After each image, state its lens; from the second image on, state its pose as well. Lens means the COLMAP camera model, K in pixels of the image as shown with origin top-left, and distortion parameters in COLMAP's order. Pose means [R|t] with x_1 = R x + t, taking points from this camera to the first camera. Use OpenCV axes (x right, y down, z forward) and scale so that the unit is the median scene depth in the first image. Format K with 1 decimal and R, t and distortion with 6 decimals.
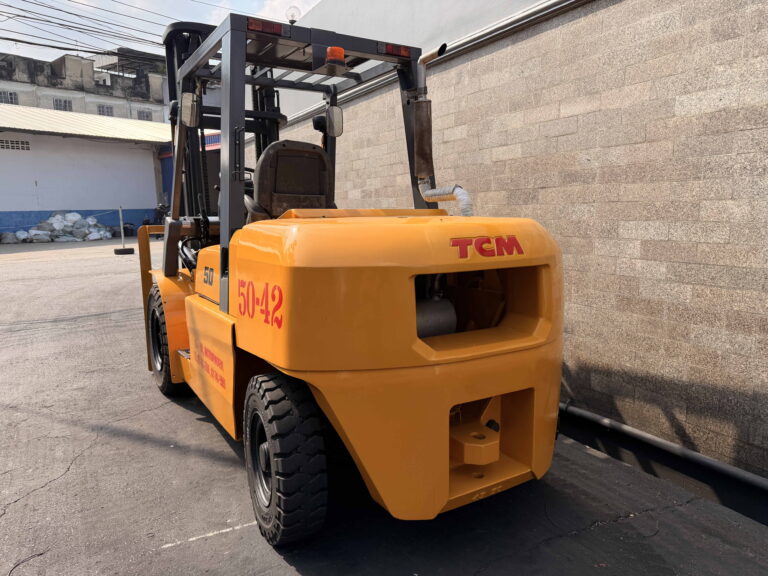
lens RADIAL K [[536.5, 0, 380.4], [0, 536.5, 291.9], [0, 0, 1]] dist [0.041010, -0.063075]
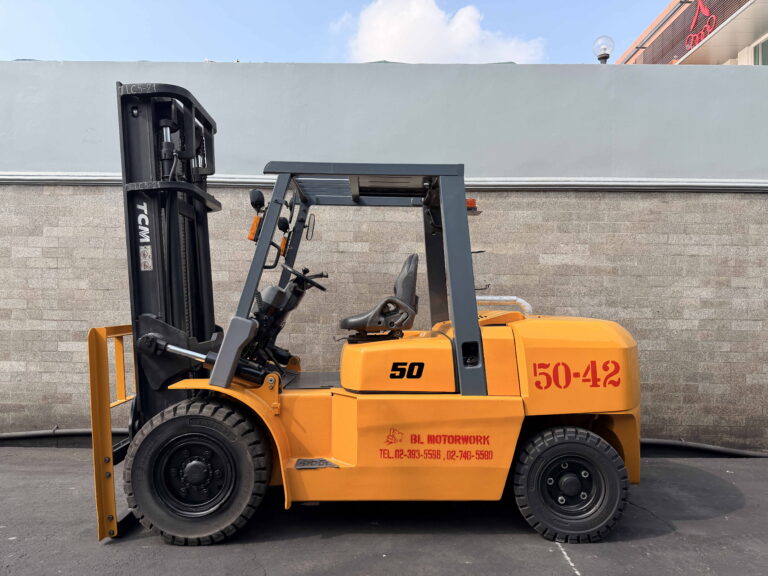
lens RADIAL K [[536.5, 0, 376.7], [0, 536.5, 292.4], [0, 0, 1]] dist [0.041010, -0.063075]
pose [[0.502306, 0.029011, 0.864203, -0.964720], [0.107647, 0.989564, -0.095787, -0.066939], [-0.857963, 0.141143, 0.493941, 0.373839]]
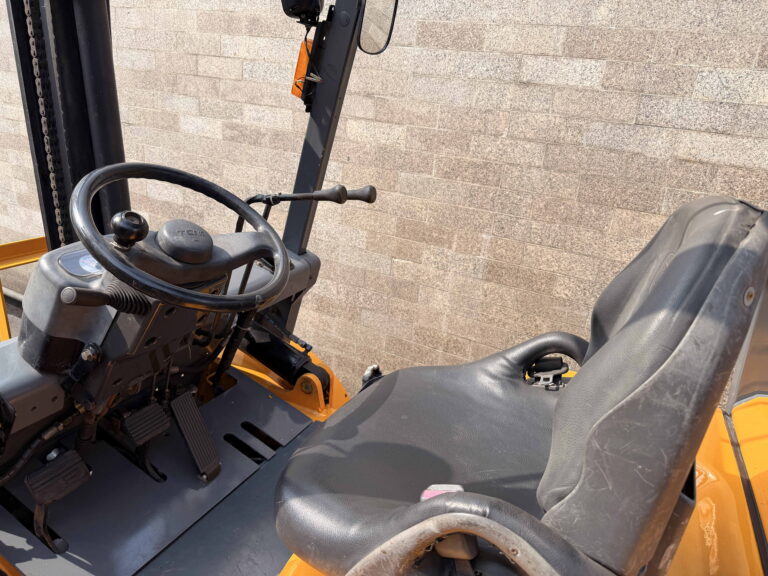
lens RADIAL K [[536.5, 0, 383.2], [0, 536.5, 283.1], [0, 0, 1]] dist [0.041010, -0.063075]
pose [[0.833445, -0.102737, 0.542968, -0.285636], [-0.021588, 0.975762, 0.217765, -0.225299], [-0.552181, -0.193217, 0.811026, 0.704489]]
